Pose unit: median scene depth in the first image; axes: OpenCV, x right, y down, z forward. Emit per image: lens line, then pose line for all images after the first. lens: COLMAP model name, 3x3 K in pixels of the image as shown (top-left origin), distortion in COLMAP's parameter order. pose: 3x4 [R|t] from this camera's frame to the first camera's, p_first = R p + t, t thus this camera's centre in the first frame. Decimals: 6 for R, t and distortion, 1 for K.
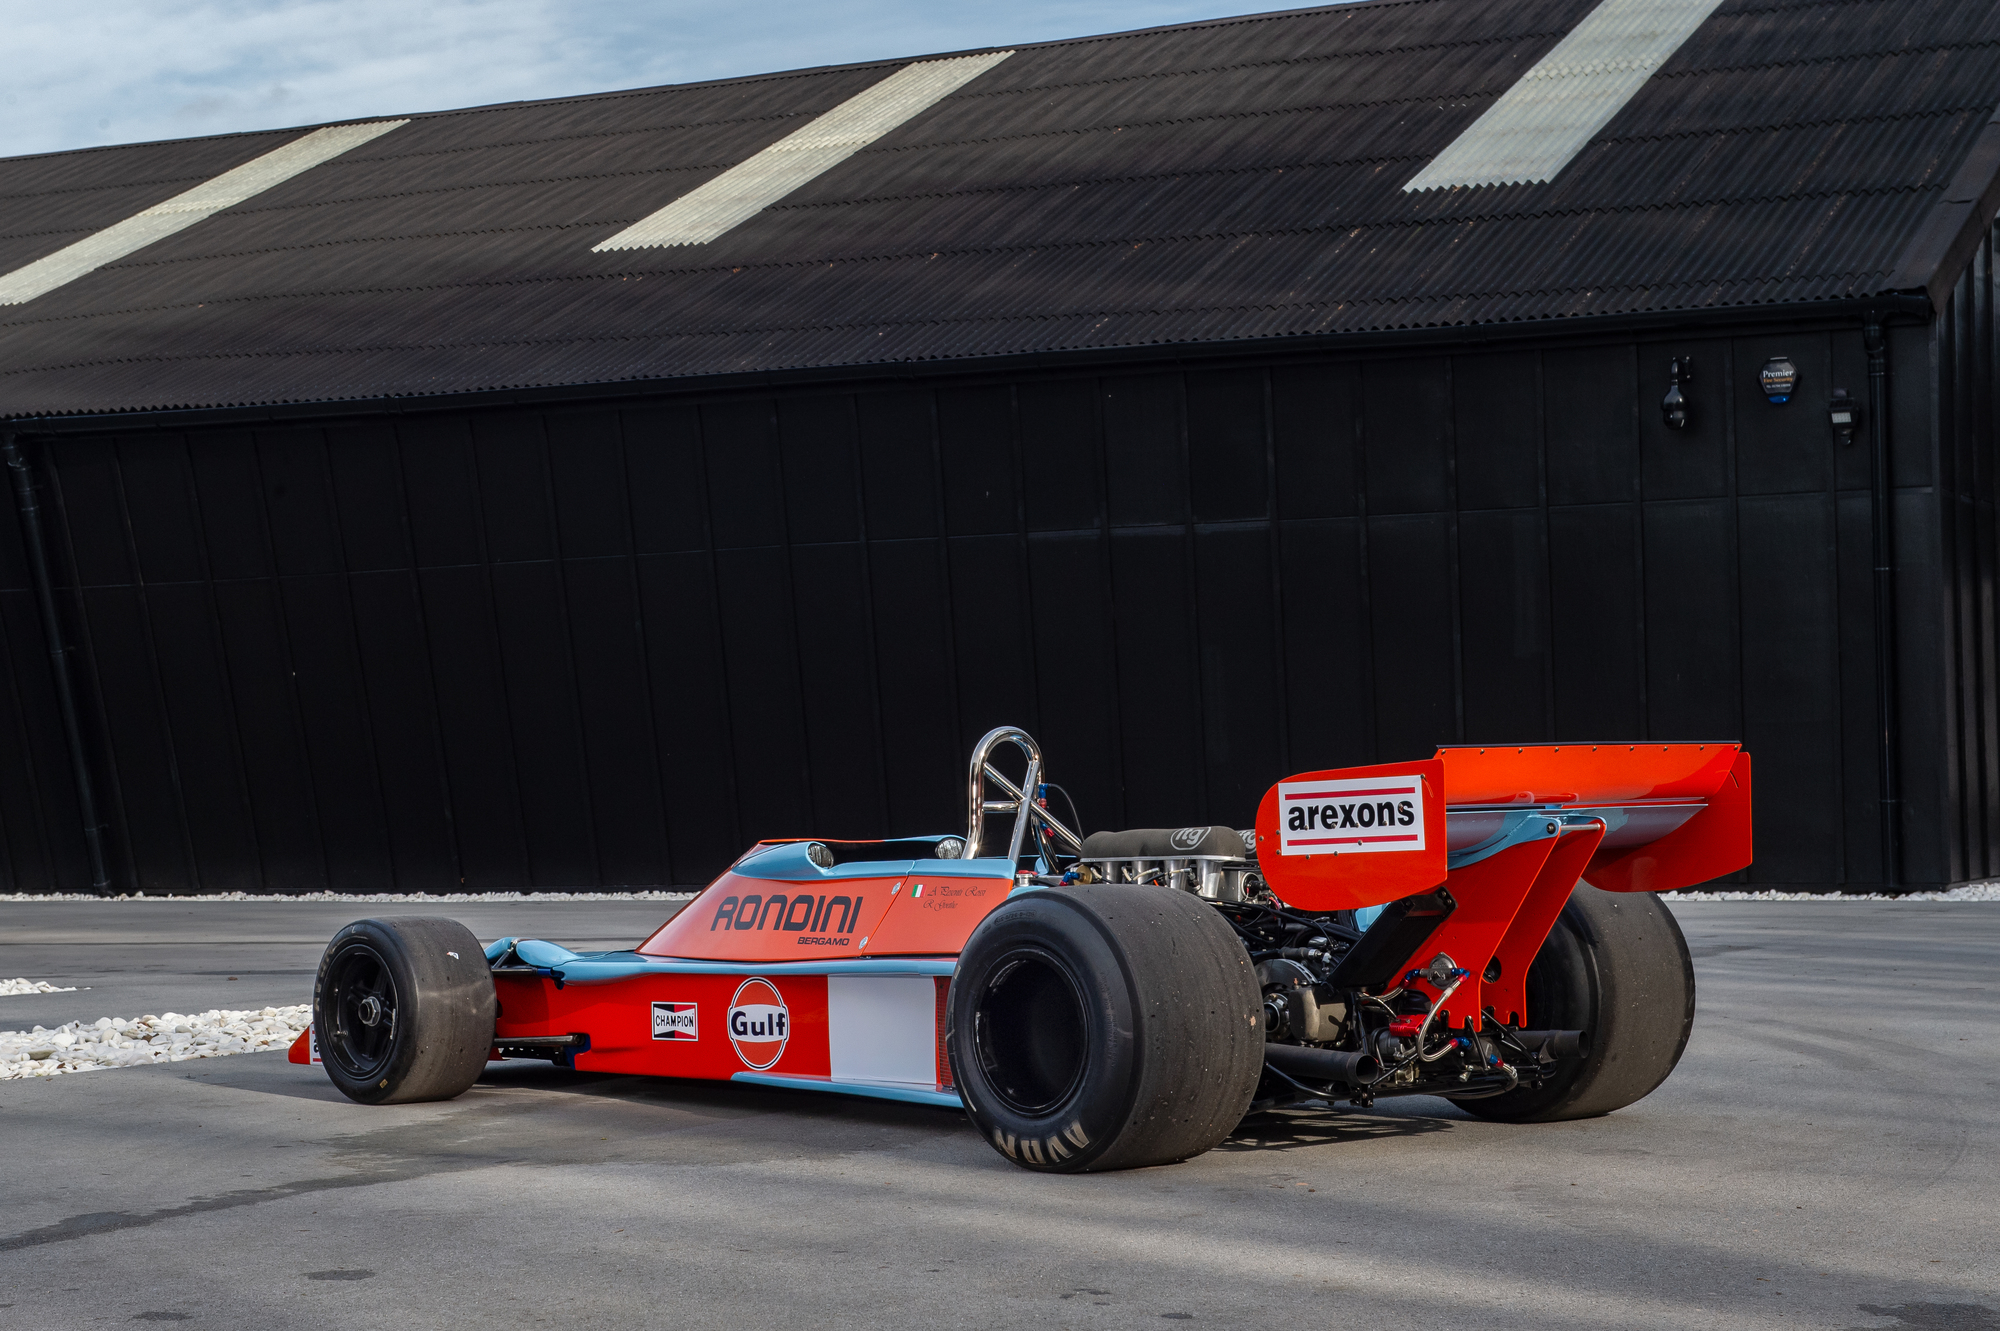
lens RADIAL K [[3847.2, 0, 1000.6], [0, 3847.2, 663.2], [0, 0, 1]] dist [-0.230301, 0.000000]
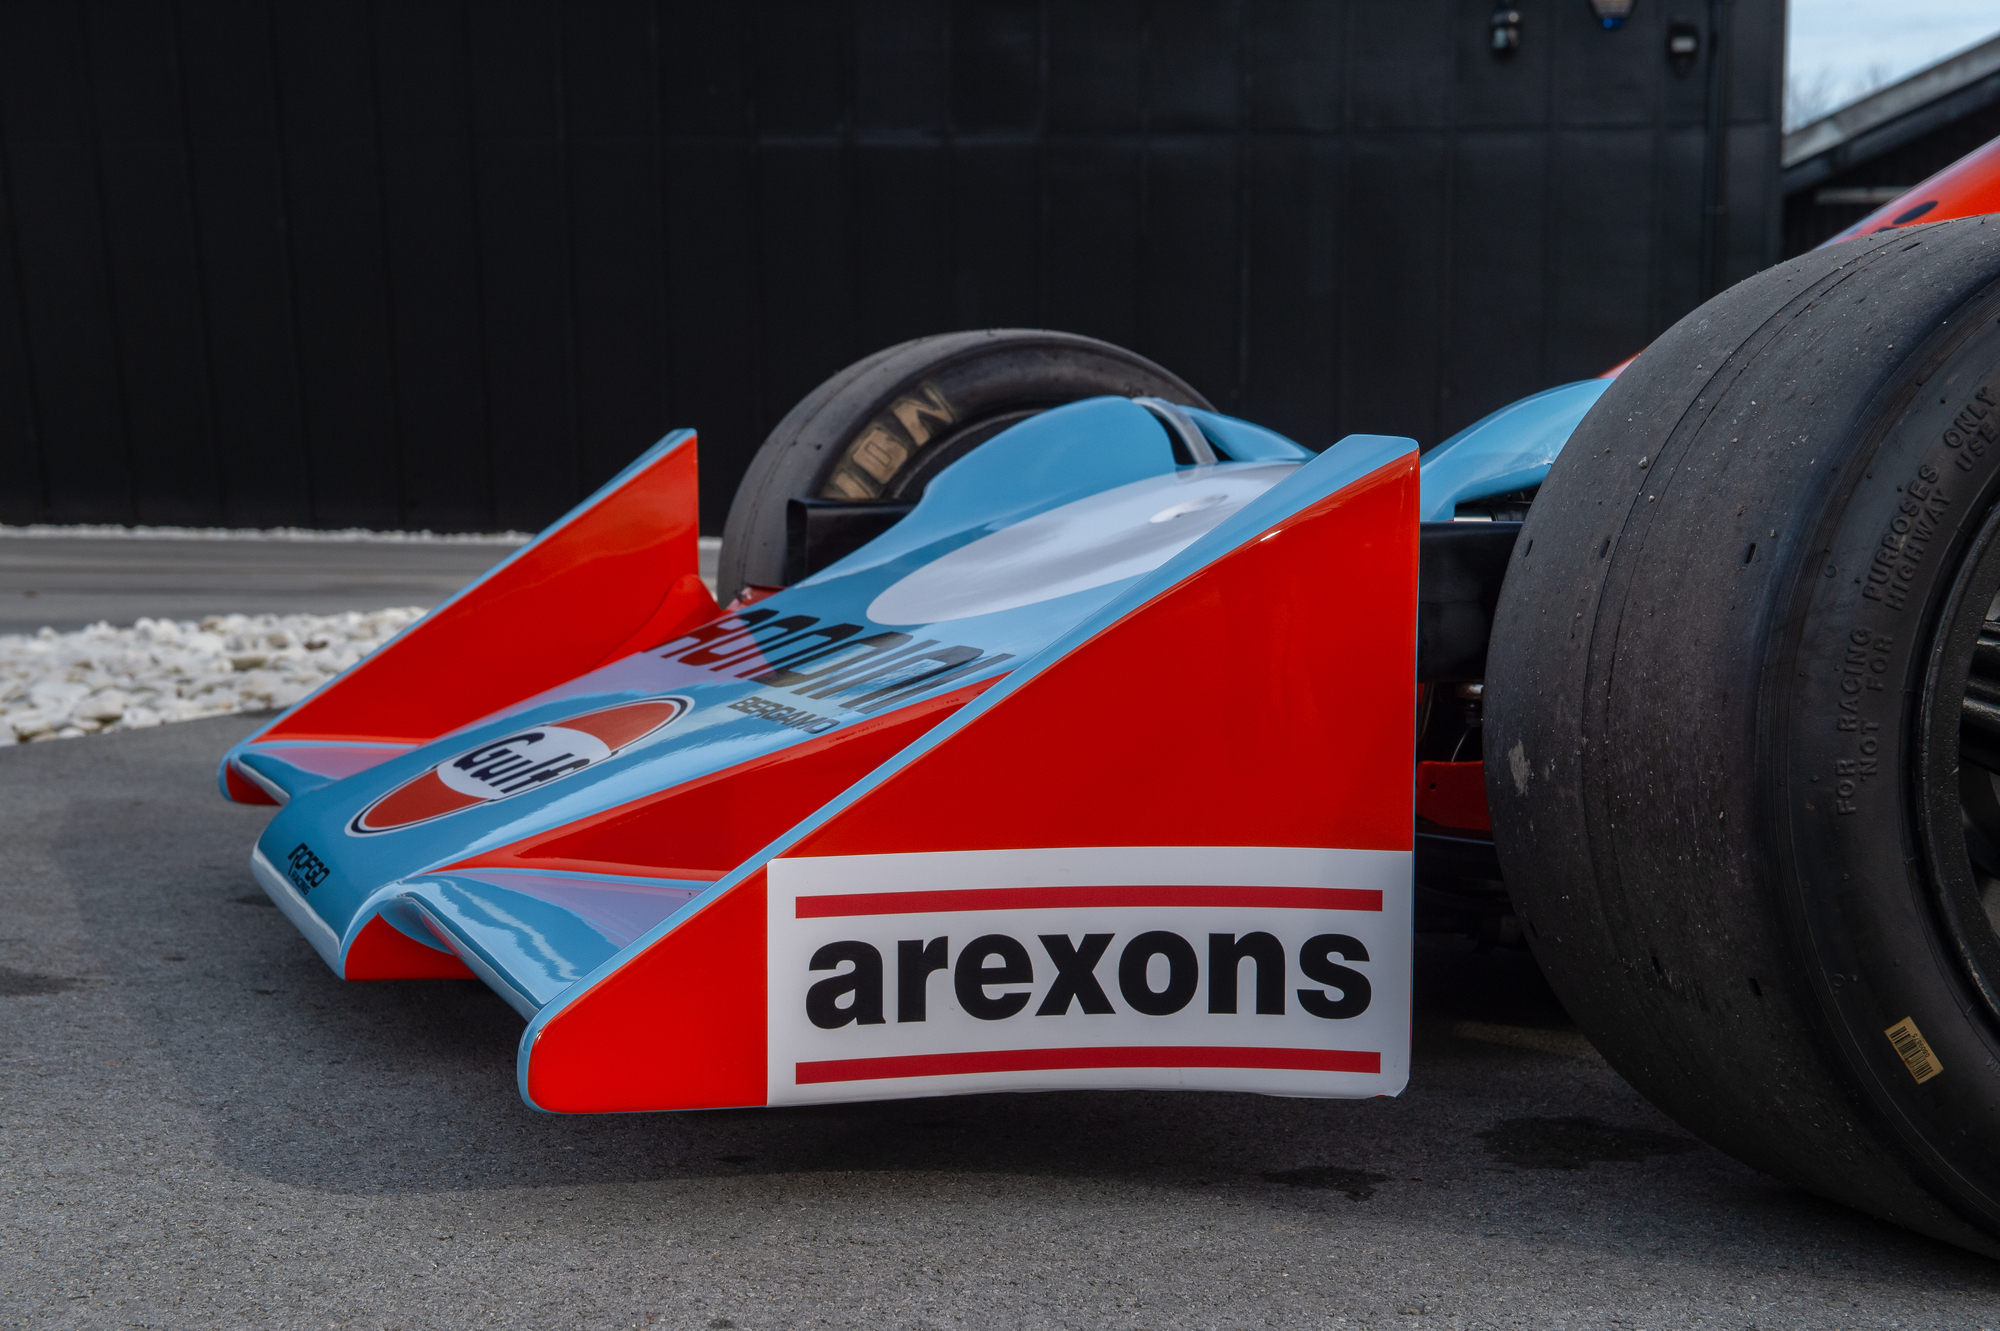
lens RADIAL K [[3435.7, 0, 996.6], [0, 3435.7, 661.9], [0, 0, 1]] dist [-0.019215, 0.000000]
pose [[0.997389, 0.037979, 0.061415, 0.072748], [-0.044394, 0.993298, 0.106715, 0.000174], [-0.056951, -0.109163, 0.992391, 0.802913]]
